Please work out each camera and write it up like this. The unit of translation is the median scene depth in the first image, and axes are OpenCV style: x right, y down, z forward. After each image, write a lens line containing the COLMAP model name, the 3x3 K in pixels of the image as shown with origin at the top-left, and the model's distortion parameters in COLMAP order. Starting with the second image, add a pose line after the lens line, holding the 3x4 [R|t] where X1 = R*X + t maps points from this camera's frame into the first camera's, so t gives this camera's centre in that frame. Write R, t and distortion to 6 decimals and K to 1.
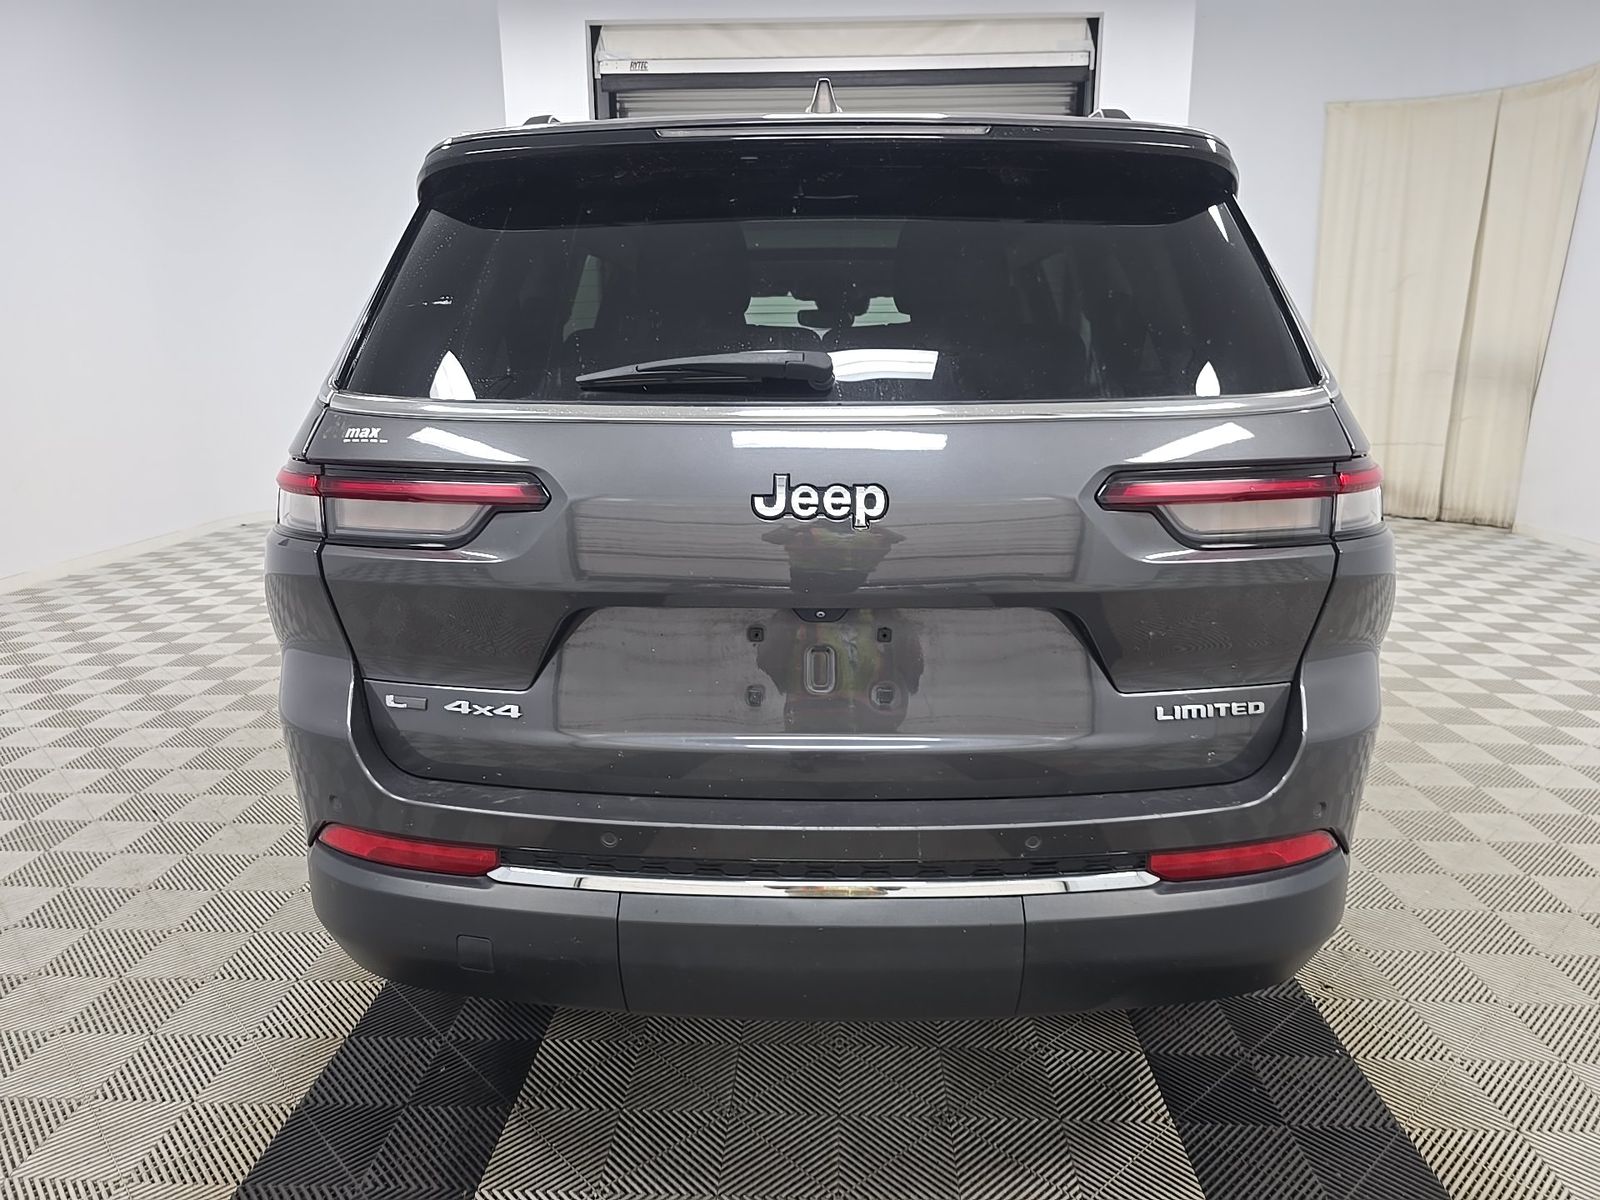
lens RADIAL K [[1085.5, 0, 810.8], [0, 1085.5, 600.8], [0, 0, 1]] dist [0.047147, -0.003087]
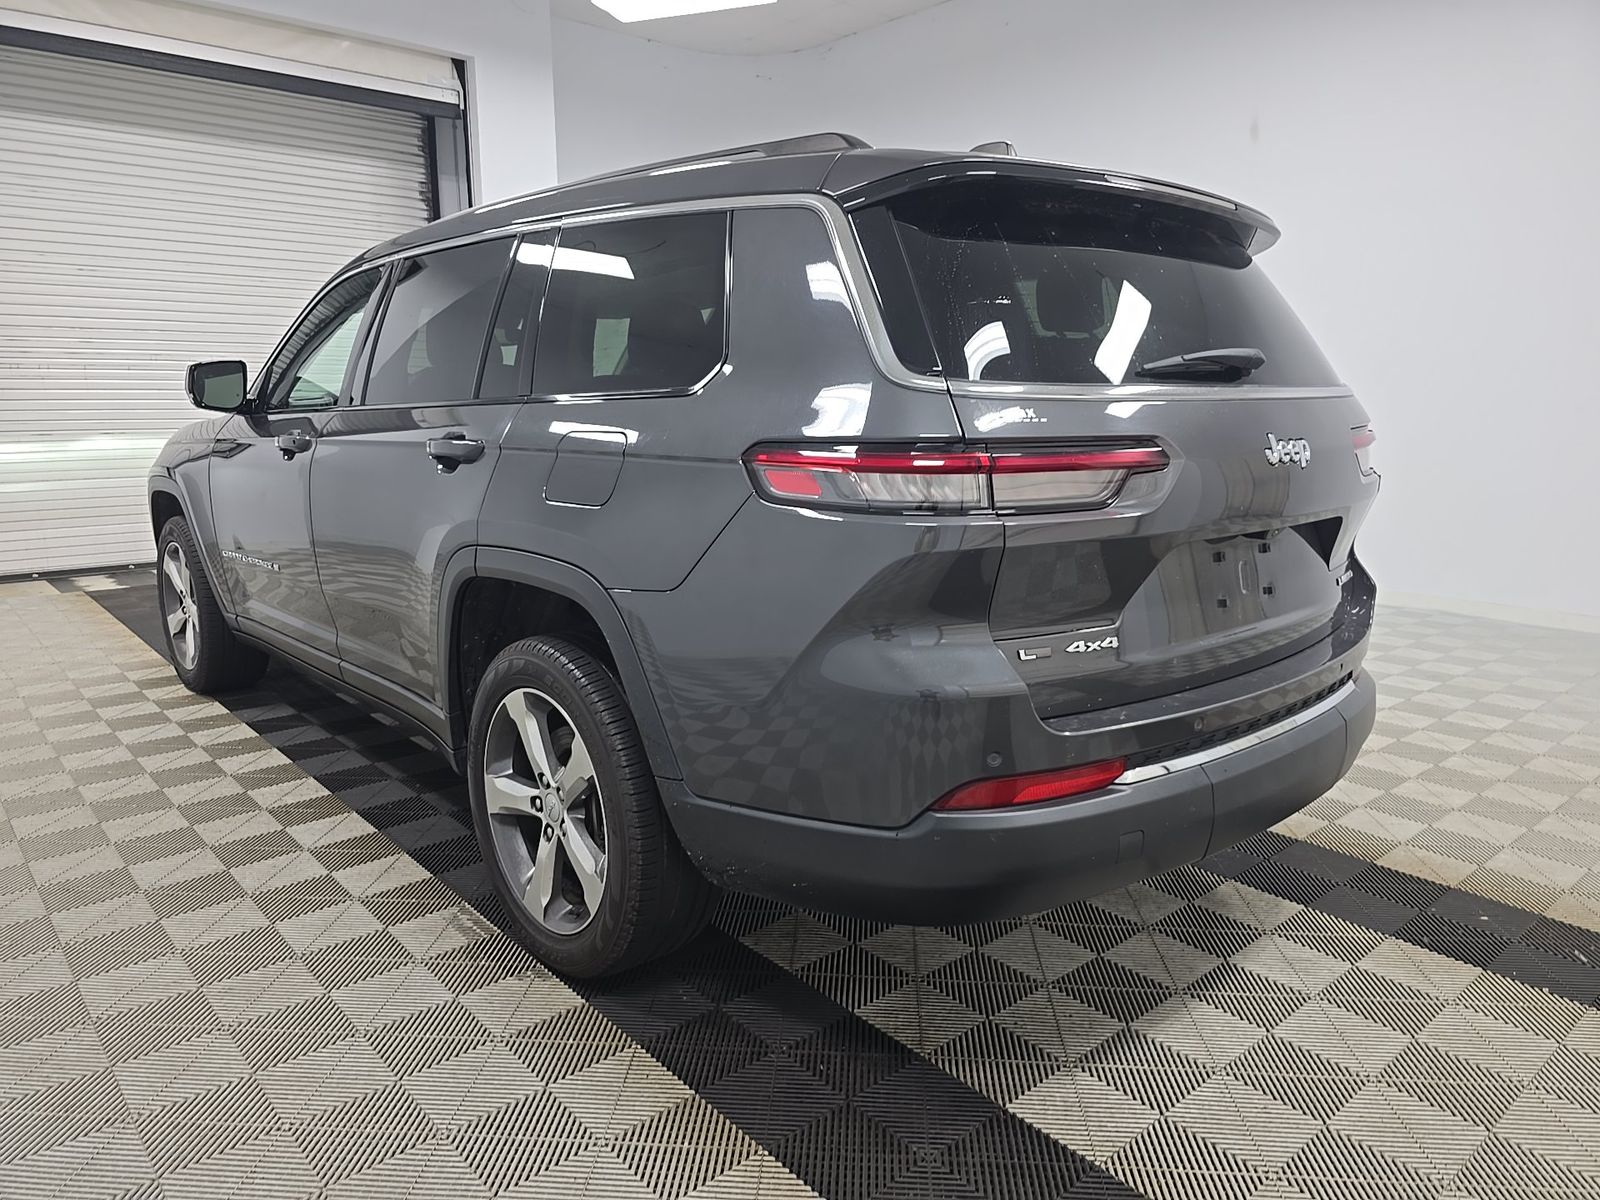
lens RADIAL K [[1085.5, 0, 810.8], [0, 1085.5, 600.8], [0, 0, 1]] dist [0.047147, -0.003087]
pose [[0.725364, -0.122872, 0.677311, -1.056734], [0.147525, 0.988827, 0.021394, -0.014846], [-0.672372, 0.084402, 0.735386, 0.268723]]
